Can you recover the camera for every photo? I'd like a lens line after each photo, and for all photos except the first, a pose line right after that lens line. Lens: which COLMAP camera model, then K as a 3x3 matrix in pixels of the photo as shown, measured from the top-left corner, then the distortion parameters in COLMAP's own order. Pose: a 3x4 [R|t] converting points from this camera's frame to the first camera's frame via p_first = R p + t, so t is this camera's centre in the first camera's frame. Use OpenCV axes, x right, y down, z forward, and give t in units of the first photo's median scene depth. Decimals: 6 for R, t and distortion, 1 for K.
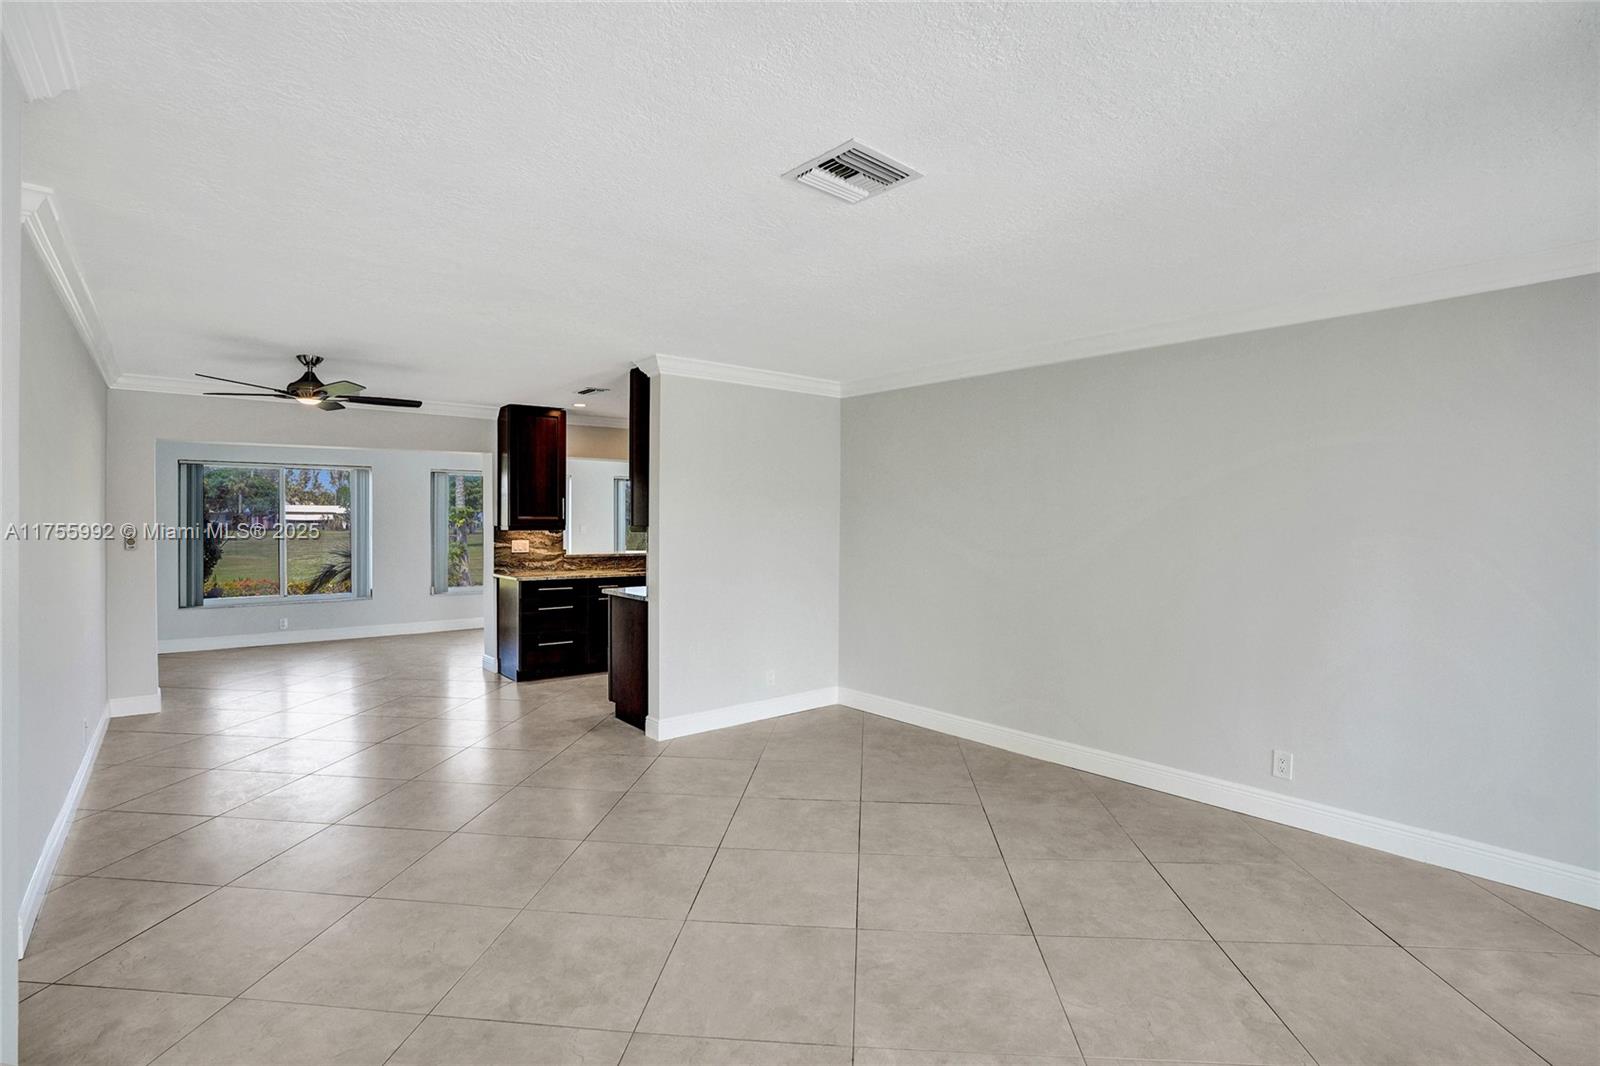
lens RADIAL K [[760.7, 0, 795.9], [0, 760.7, 528.0], [0, 0, 1]] dist [-0.060533, 0.017643]
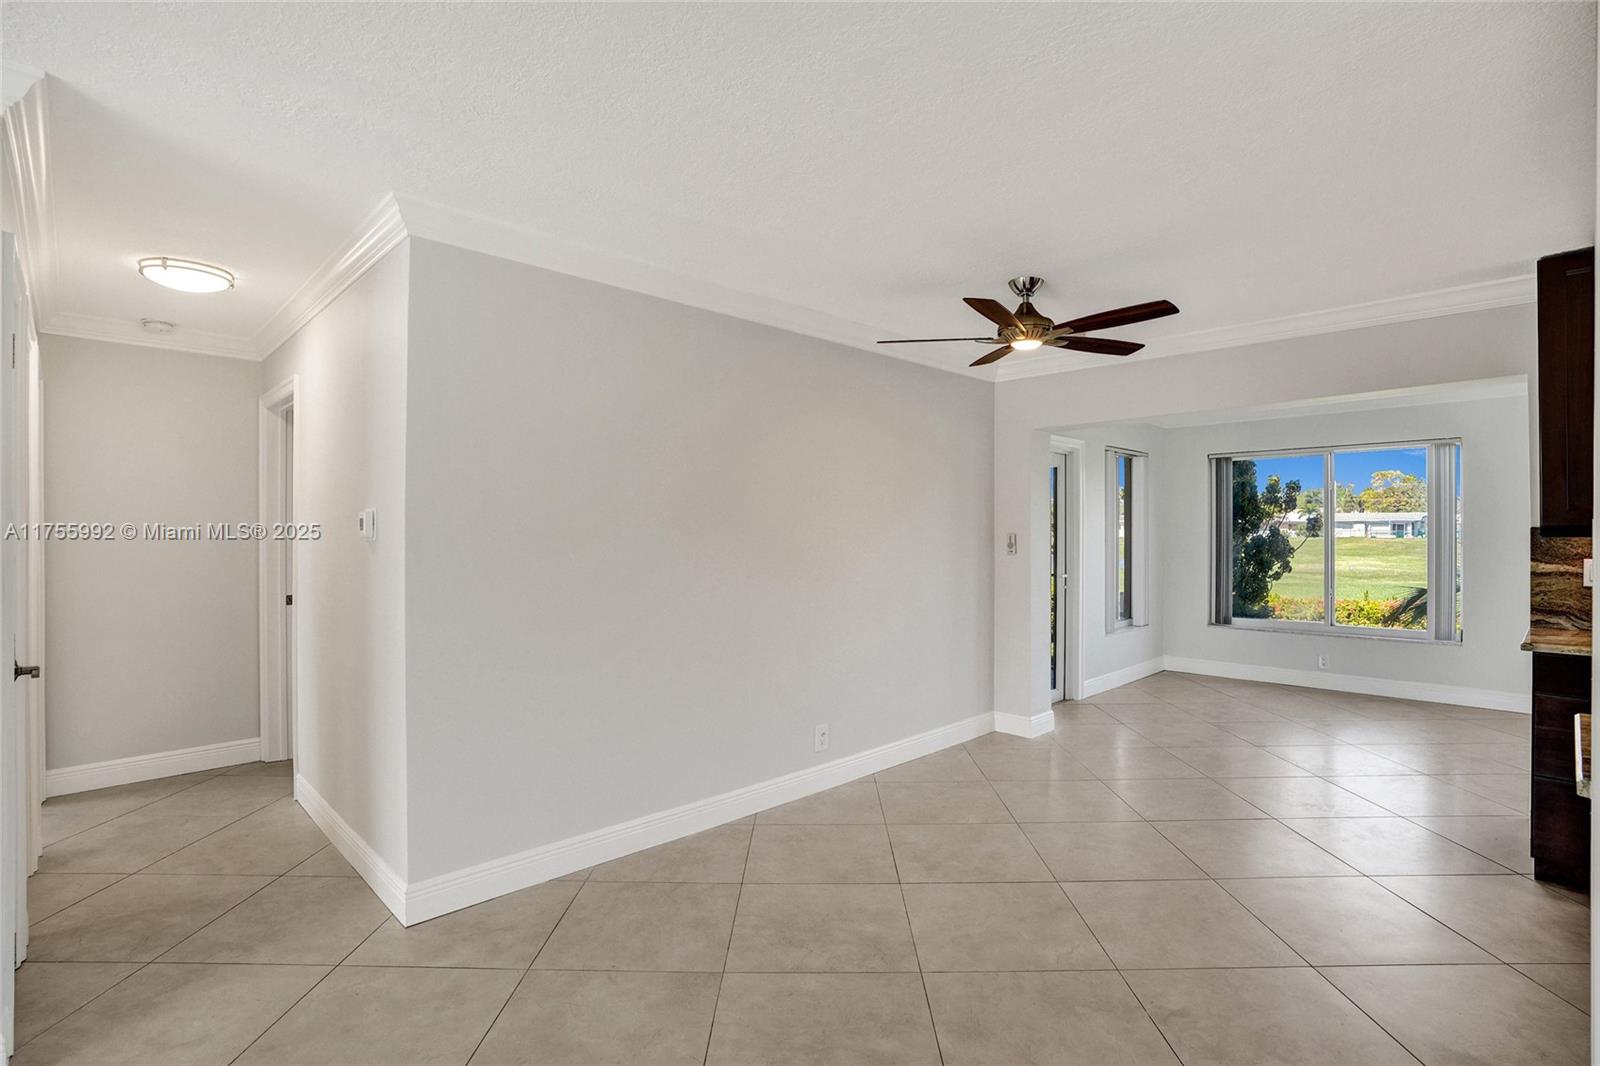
lens RADIAL K [[780.7, 0, 811.3], [0, 780.7, 523.4], [0, 0, 1]] dist [-0.041693, 0.007351]
pose [[0.084760, -0.011322, -0.996337, 0.033926], [-0.006025, 0.999911, -0.011875, 0.003336], [0.996383, 0.007010, 0.084685, 0.496116]]
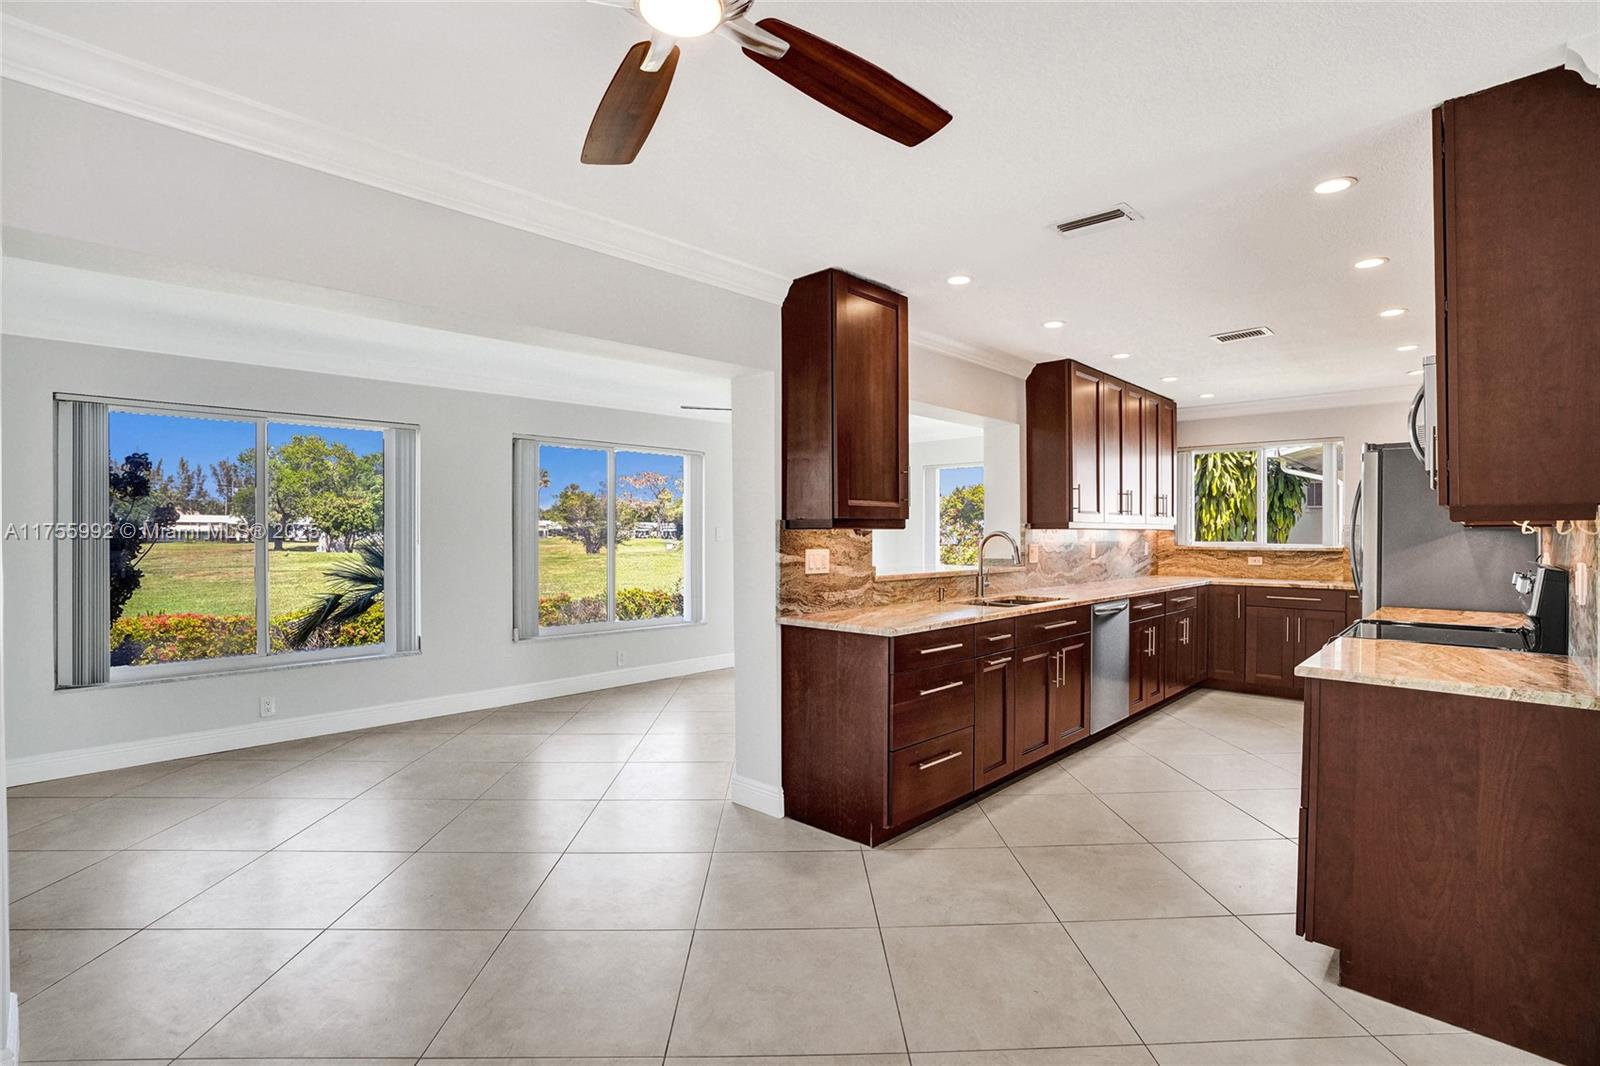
lens RADIAL K [[760.7, 0, 813.6], [0, 760.7, 535.2], [0, 0, 1]] dist [-0.060533, 0.017643]
pose [[0.992154, -0.002793, 0.124990, -0.430335], [0.003402, 0.999983, -0.004663, 0.009276], [-0.124975, 0.005052, 0.992147, 0.492247]]
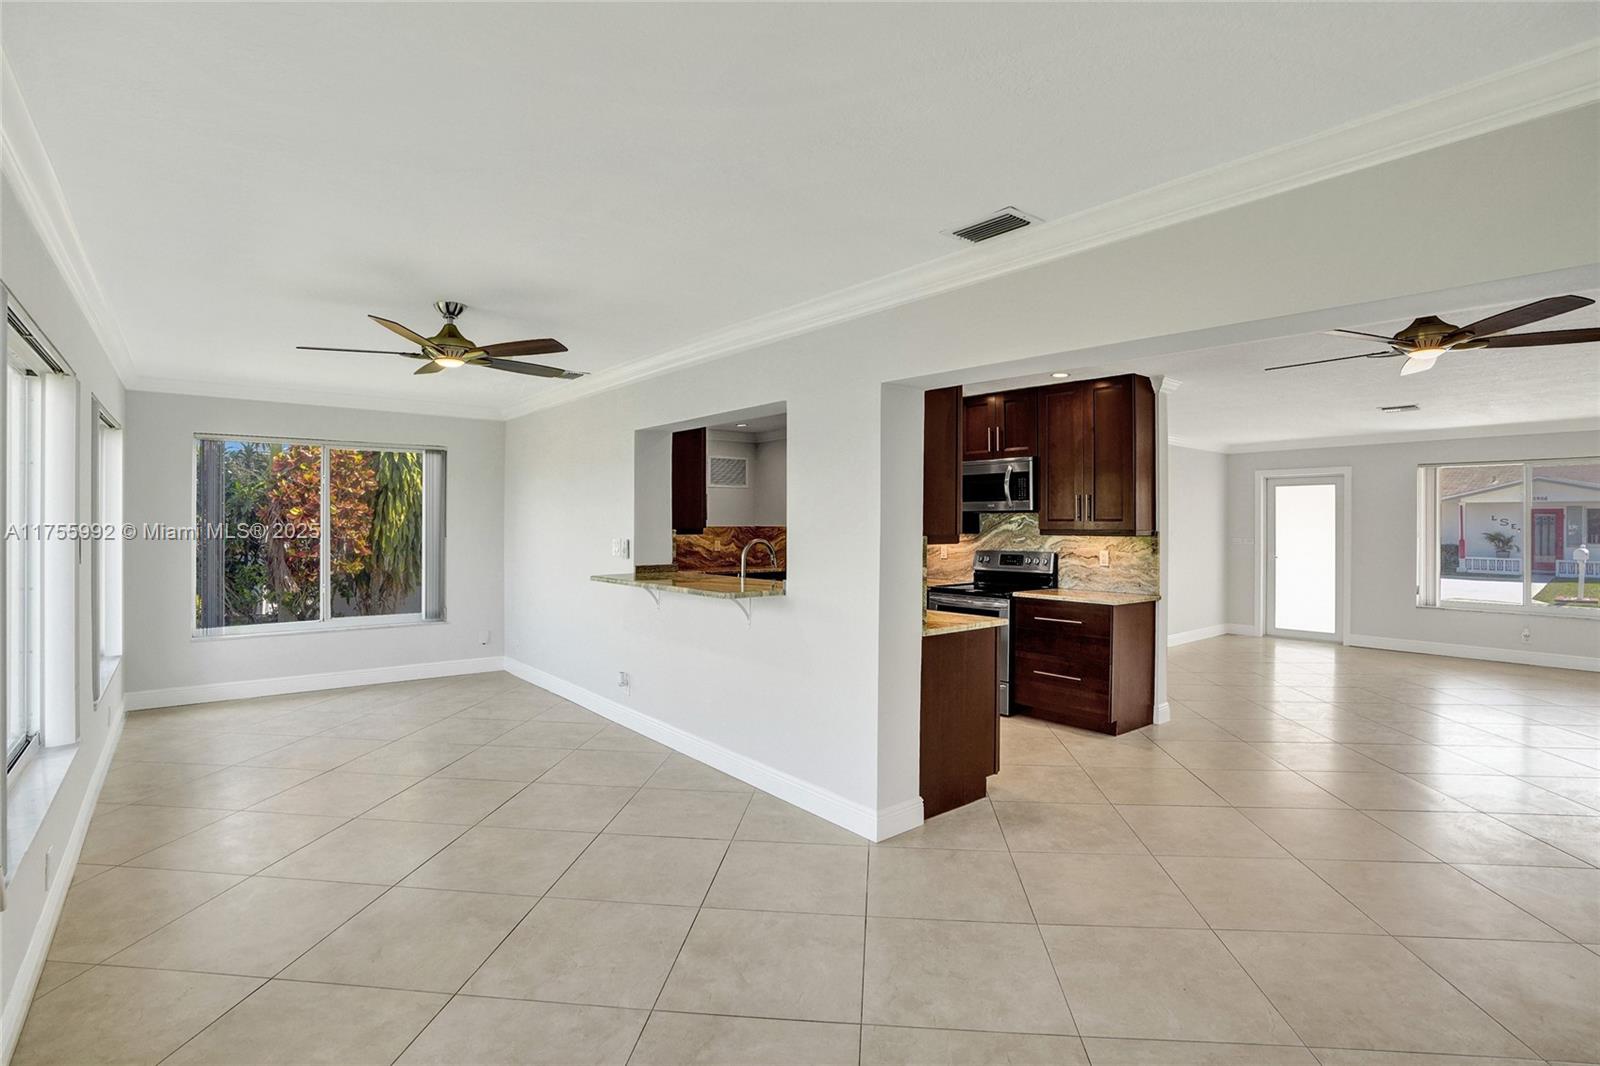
lens RADIAL K [[760.7, 0, 801.4], [0, 760.7, 526.1], [0, 0, 1]] dist [-0.060533, 0.017643]
pose [[0.009989, -0.007969, 0.999918, -0.895621], [0.003552, 0.999962, 0.007934, -0.013662], [-0.999944, 0.003472, 0.010017, 1.055929]]
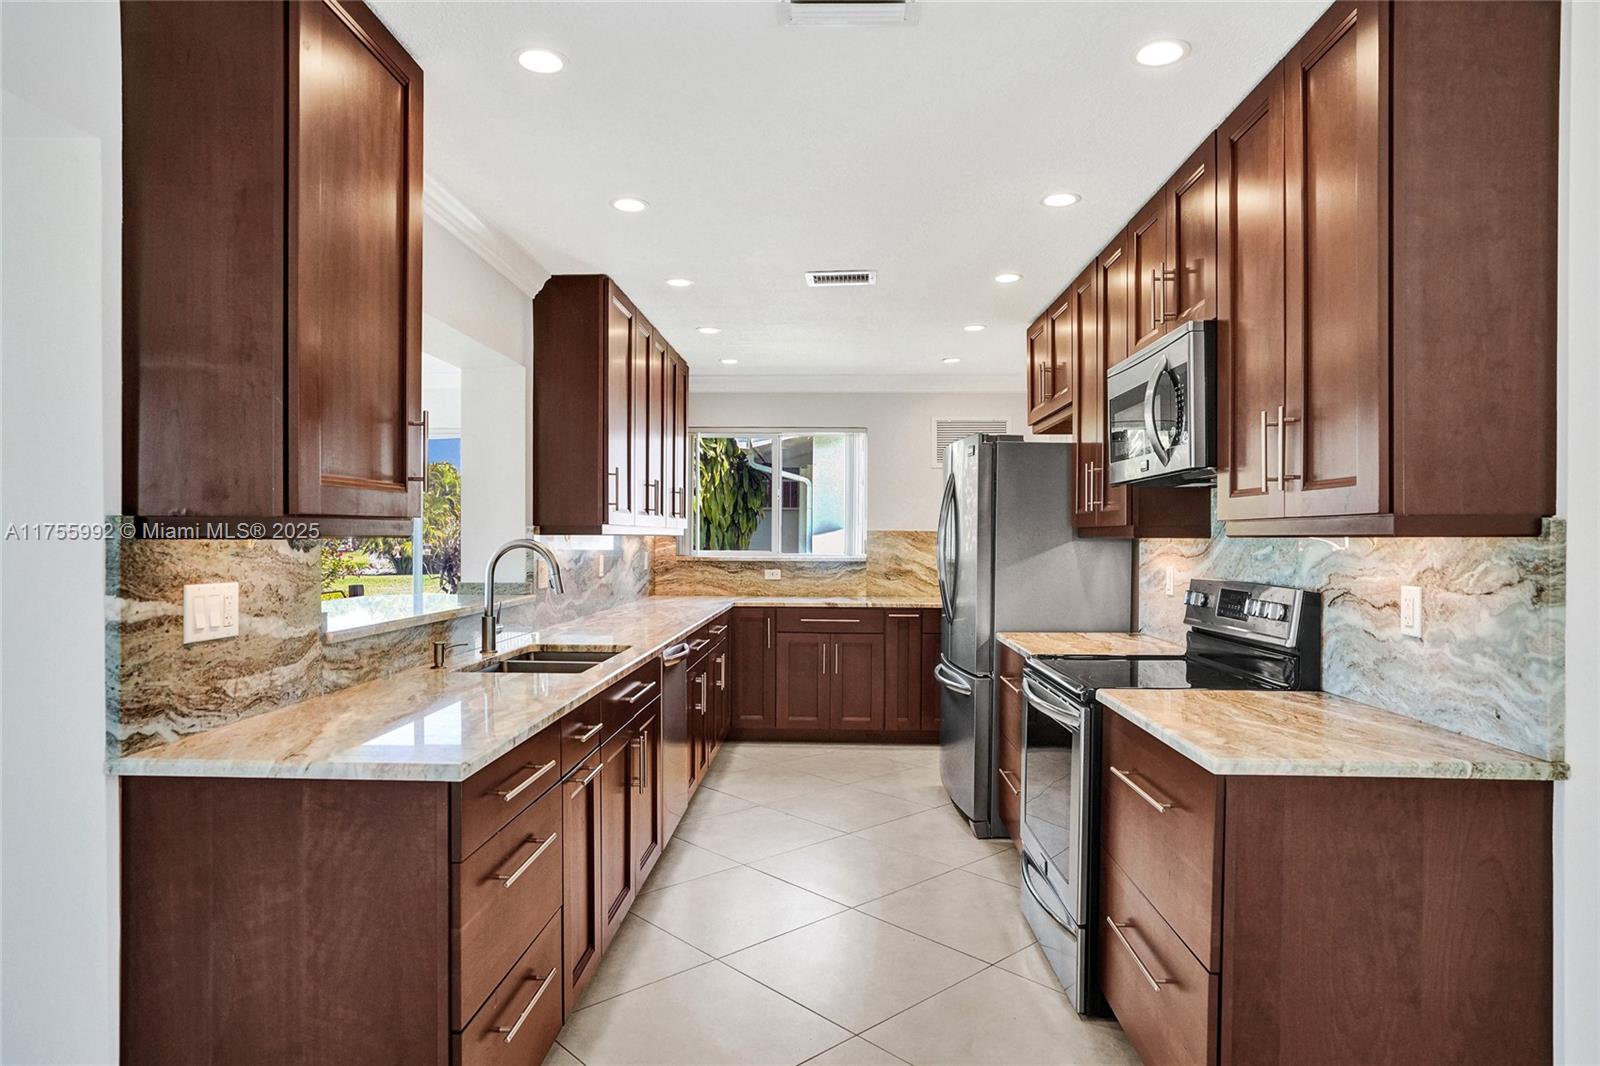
lens RADIAL K [[942.2, 0, 806.3], [0, 942.2, 541.3], [0, 0, 1]] dist [-0.019087, 0.007776]
pose [[0.665208, -0.003482, 0.746650, -0.452574], [0.002832, 0.999994, 0.002141, 0.003900], [-0.746653, 0.000690, 0.665214, 0.686419]]
